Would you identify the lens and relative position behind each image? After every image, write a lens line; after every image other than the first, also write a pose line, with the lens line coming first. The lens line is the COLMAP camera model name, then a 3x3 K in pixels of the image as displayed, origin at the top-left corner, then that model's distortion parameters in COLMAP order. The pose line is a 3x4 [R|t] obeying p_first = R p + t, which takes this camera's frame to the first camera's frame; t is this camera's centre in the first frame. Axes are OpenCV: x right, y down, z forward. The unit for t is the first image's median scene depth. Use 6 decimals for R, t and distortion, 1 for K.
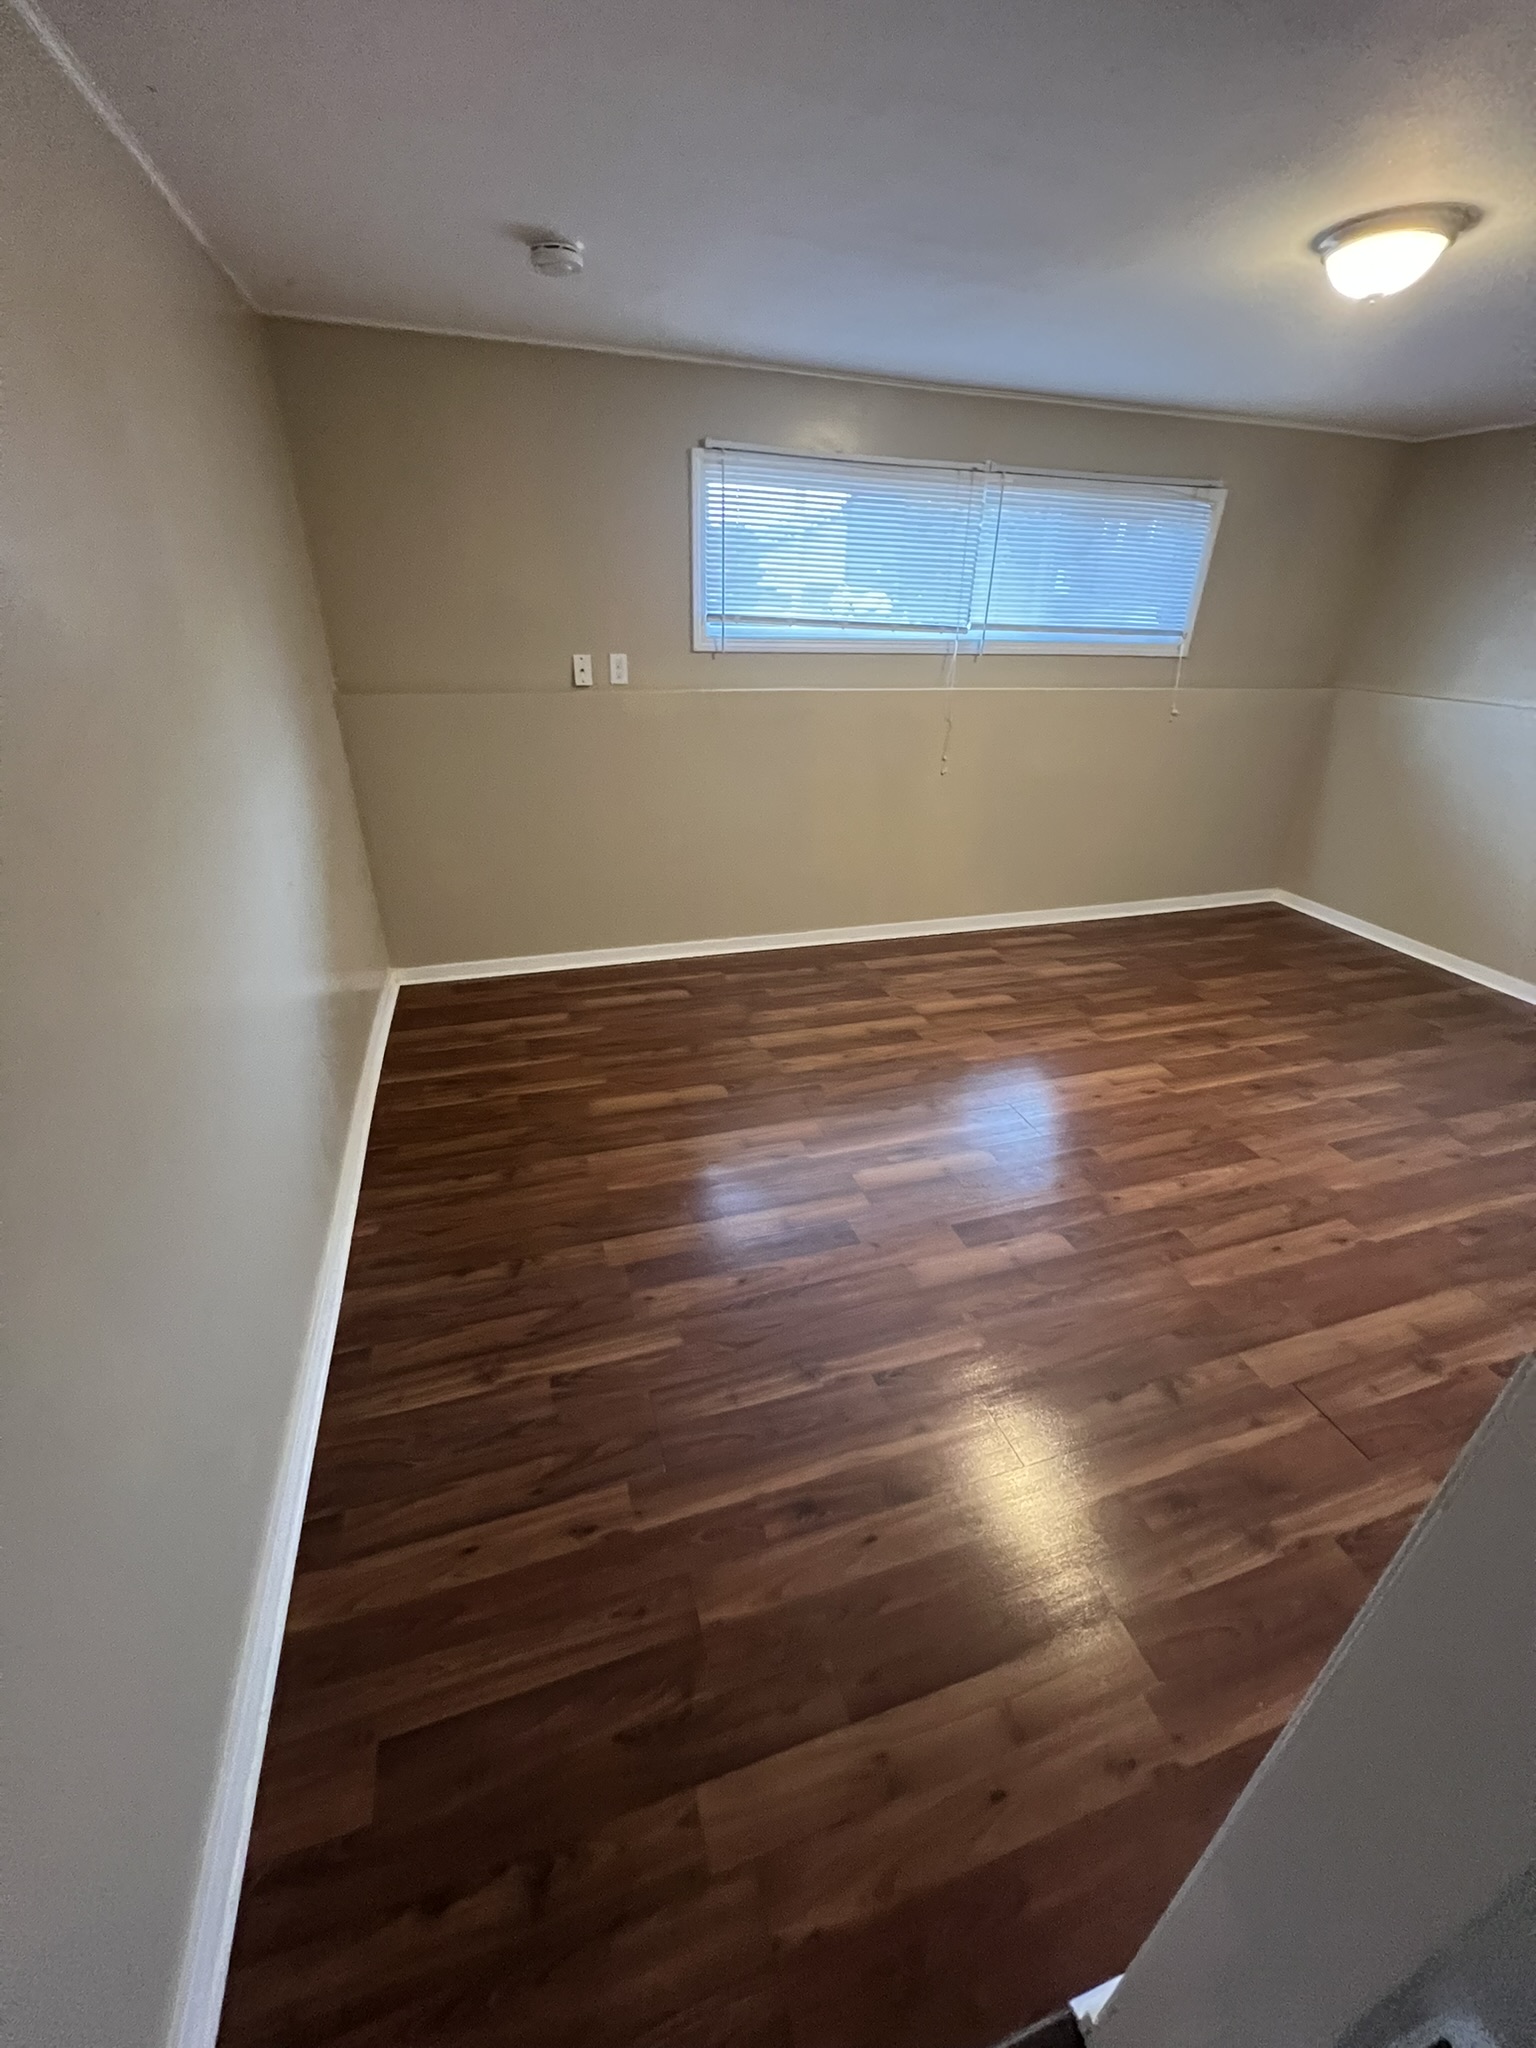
lens RADIAL K [[814.5, 0, 768.1], [0, 814.5, 1026.6], [0, 0, 1]] dist [-0.001136, 0.000305]
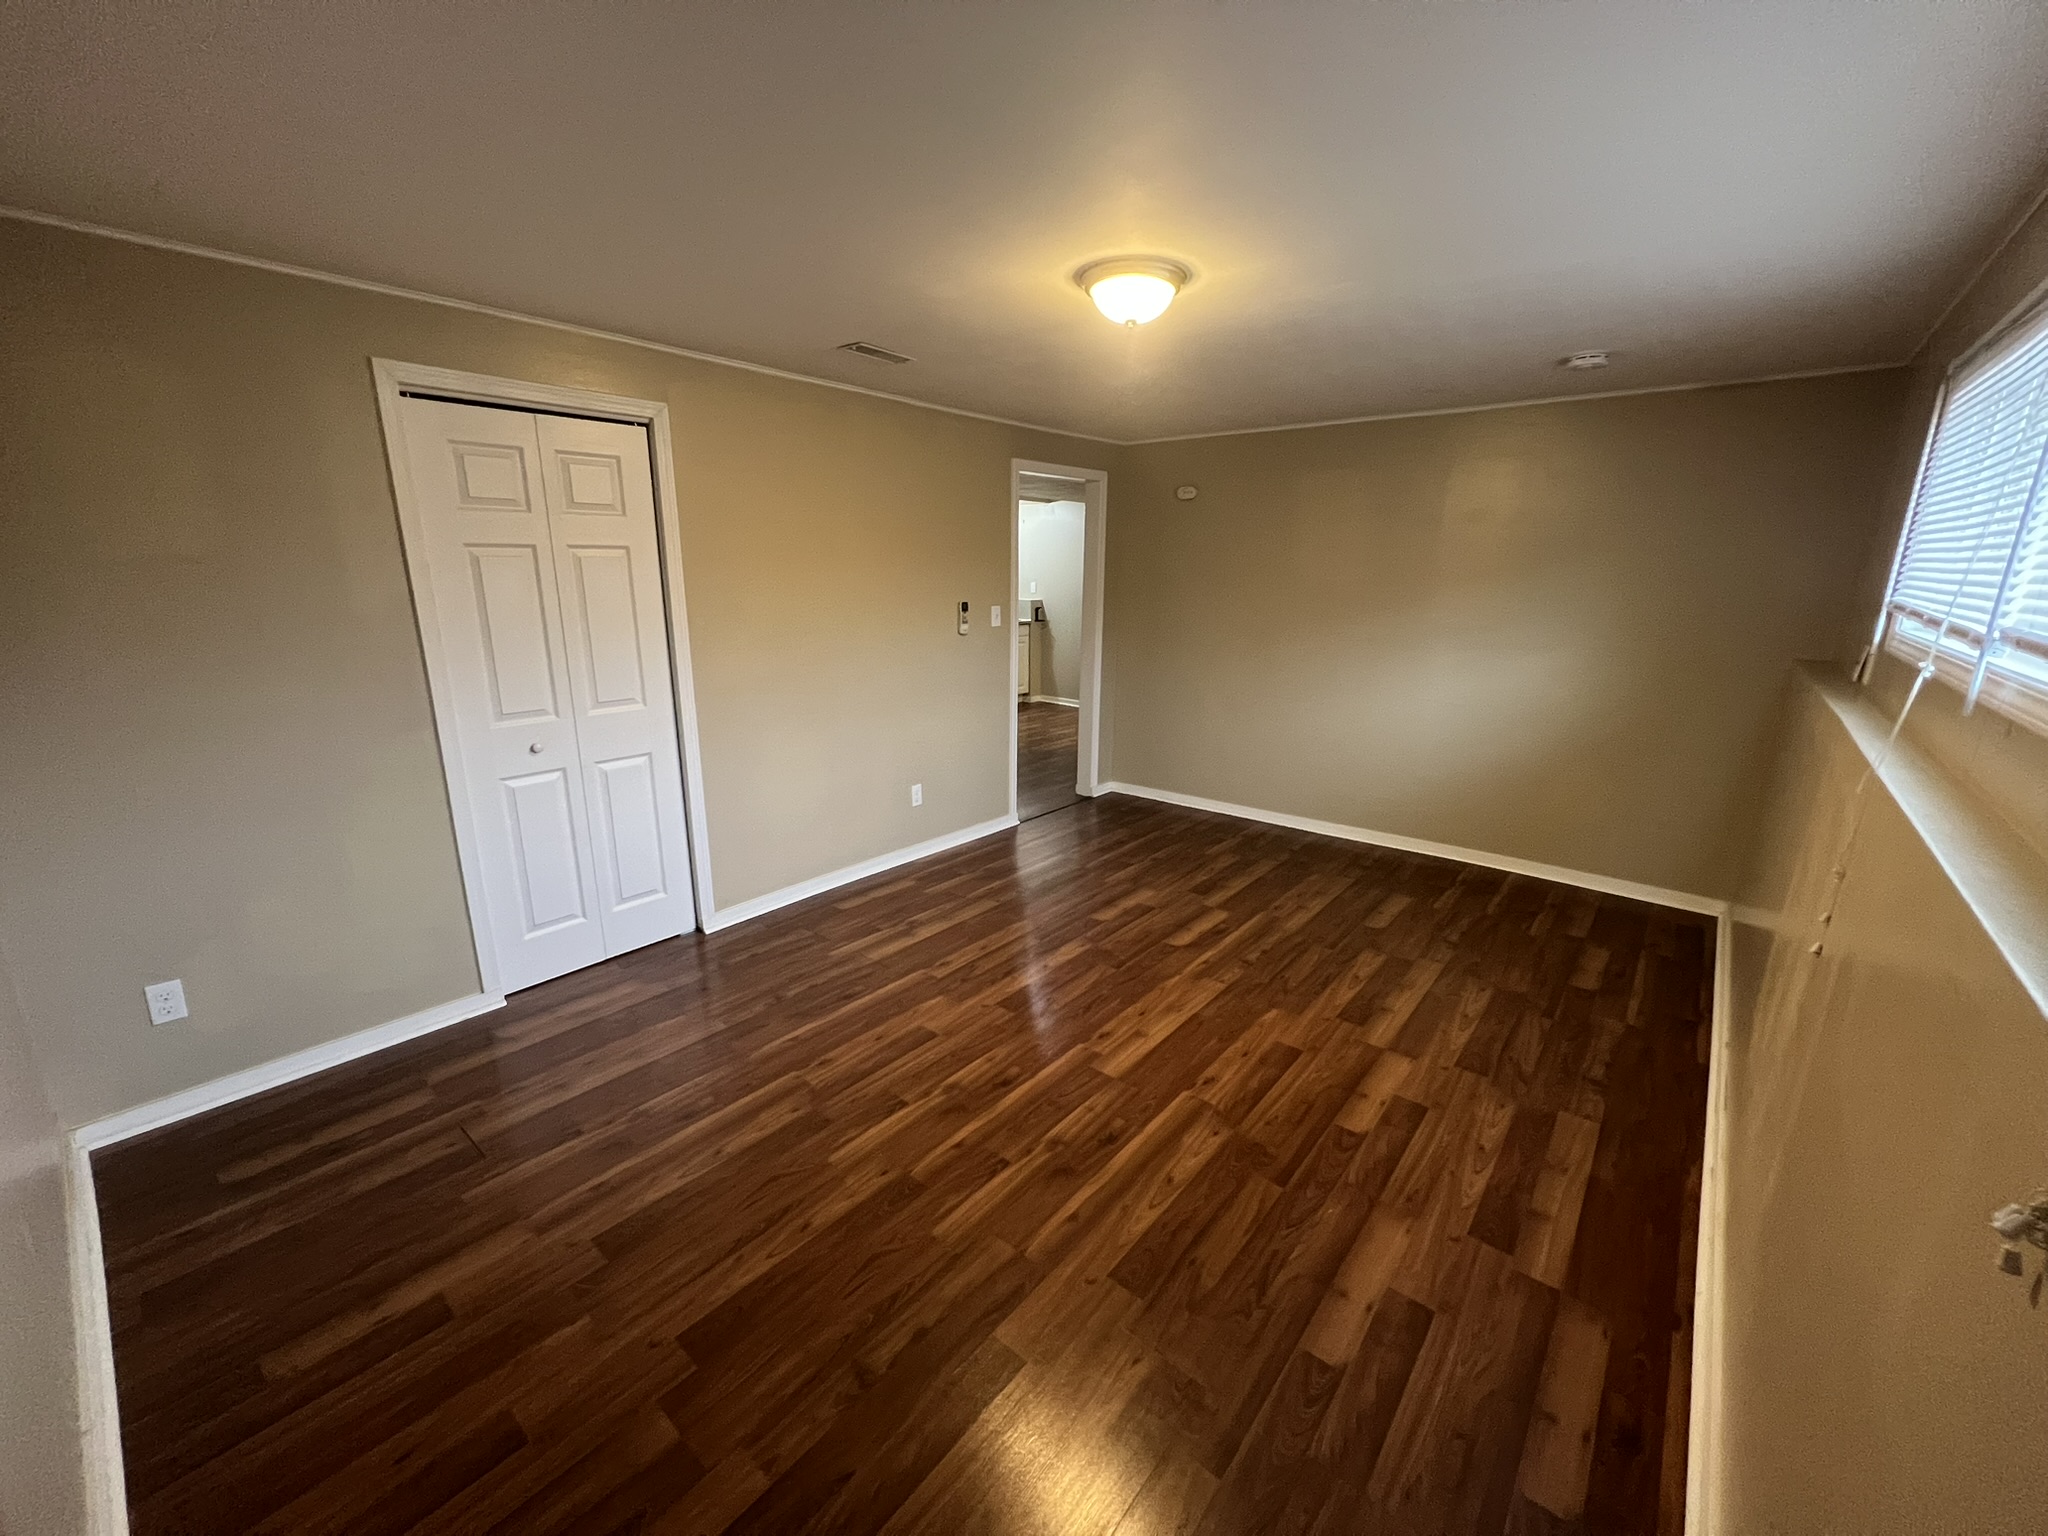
lens RADIAL K [[814.5, 0, 1017.3], [0, 814.5, 764.4], [0, 0, 1]] dist [-0.001136, 0.000305]
pose [[-0.852080, 0.094513, -0.514807, 0.918795], [-0.269961, 0.763286, 0.586954, -0.623302], [0.448420, 0.639110, -0.624866, 1.224567]]
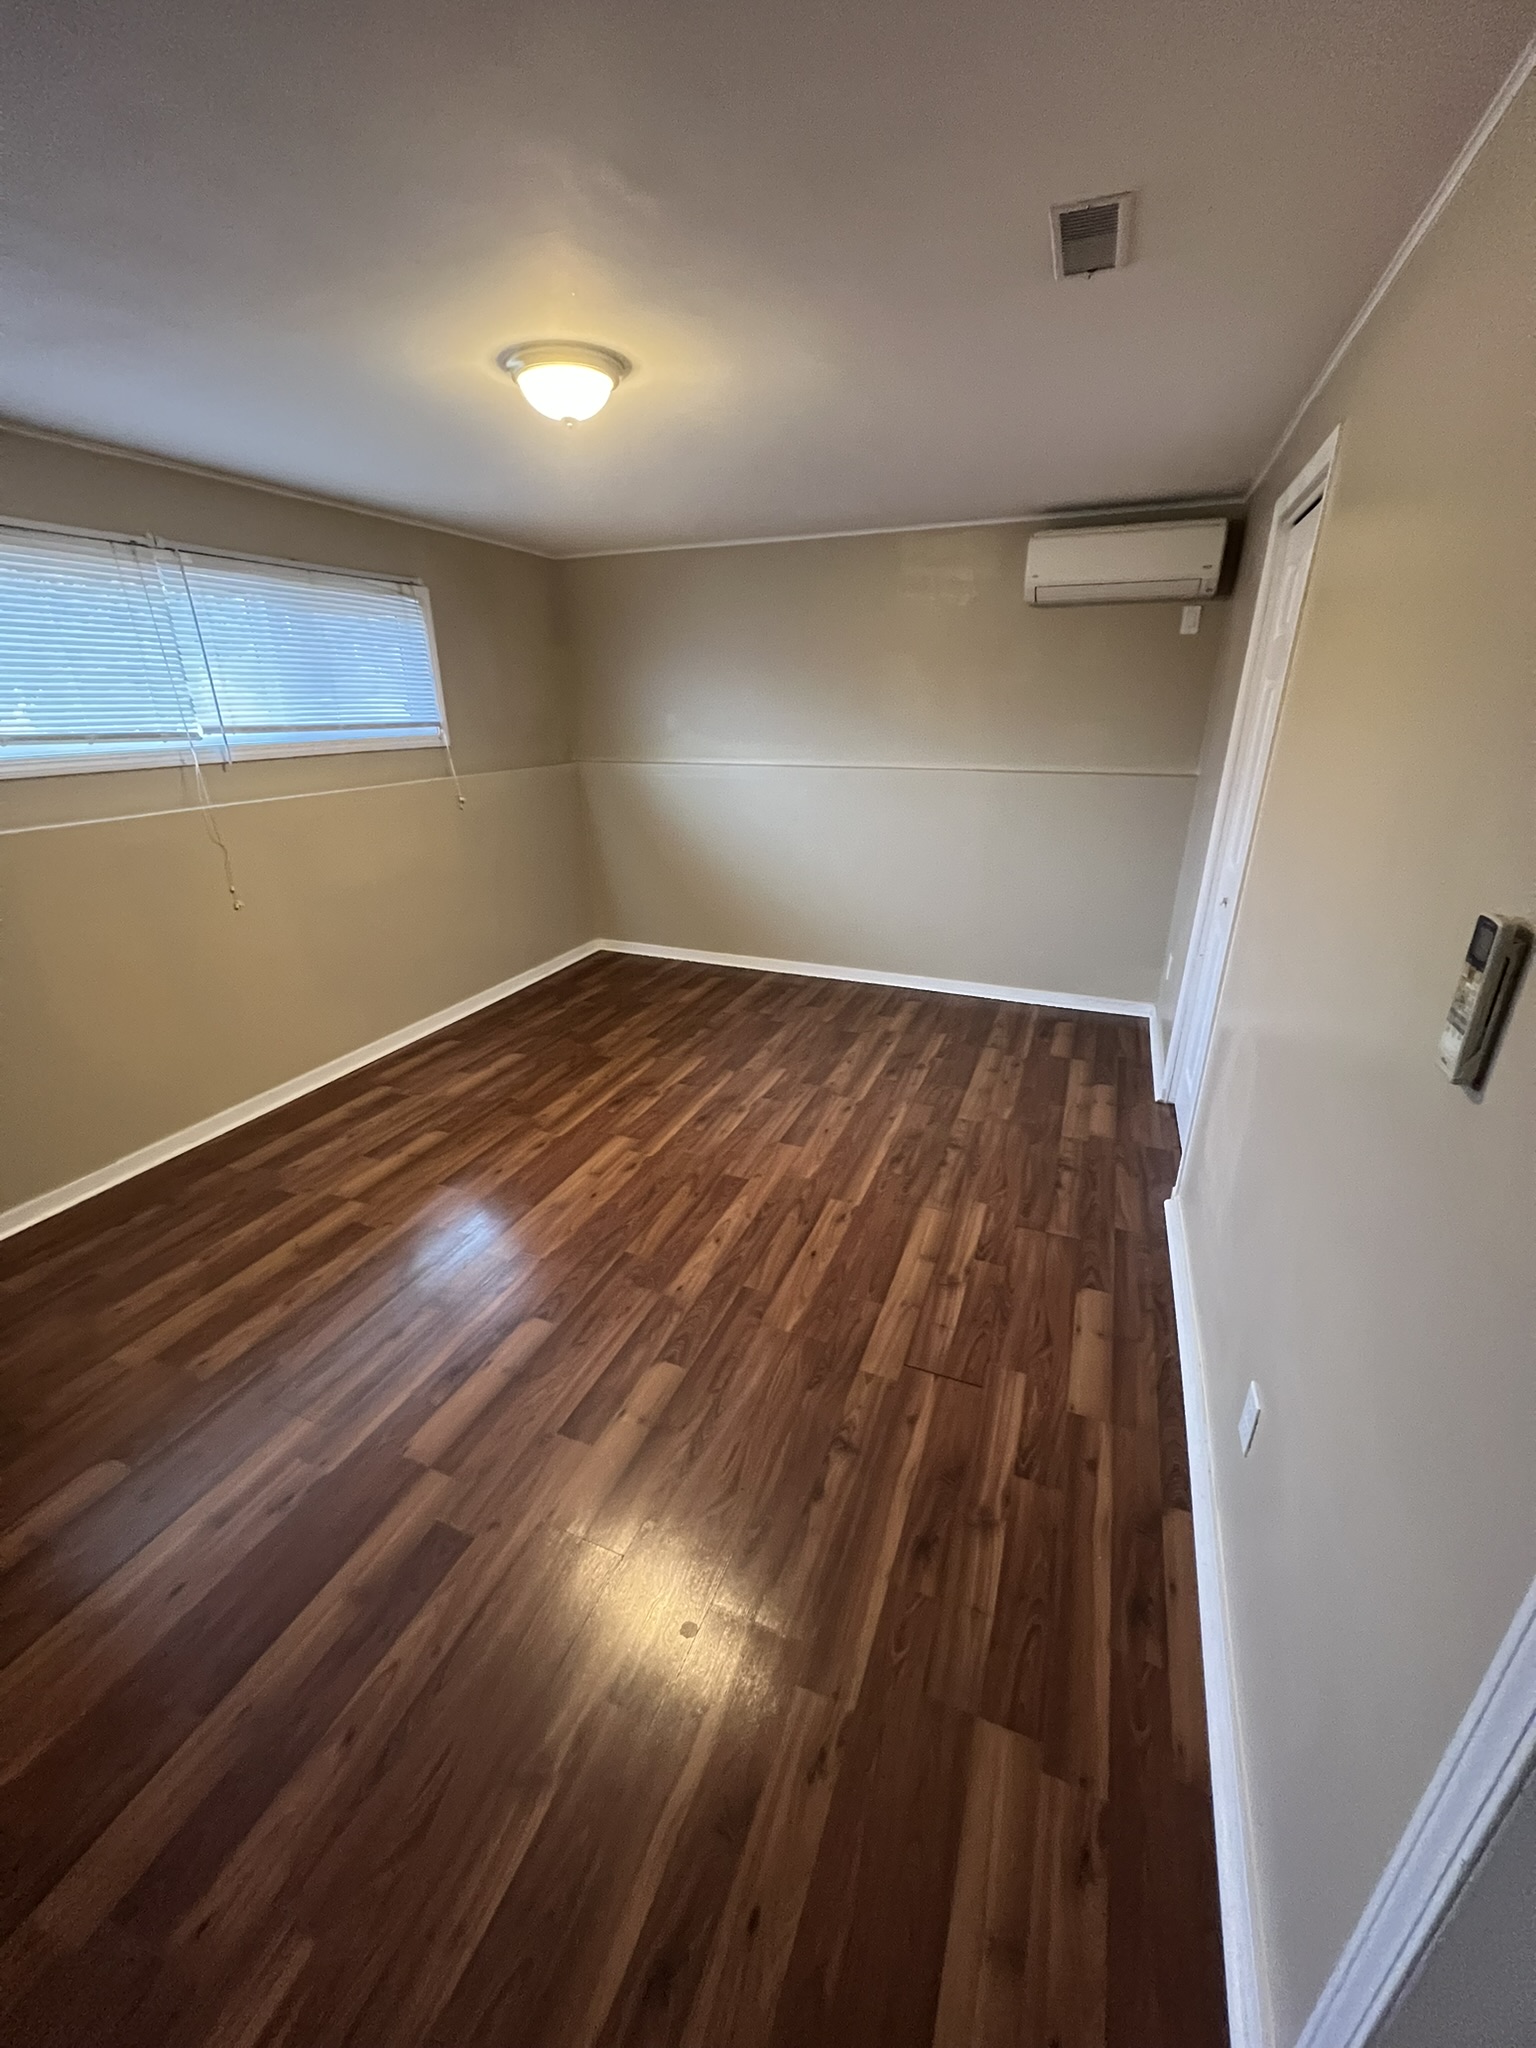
lens RADIAL K [[814.5, 0, 766.2], [0, 814.5, 1025.1], [0, 0, 1]] dist [-0.001136, 0.000305]
pose [[0.638902, -0.315276, 0.701715, -0.060392], [0.379289, 0.922685, 0.069219, -0.077092], [-0.669286, 0.221929, 0.709087, 0.138084]]
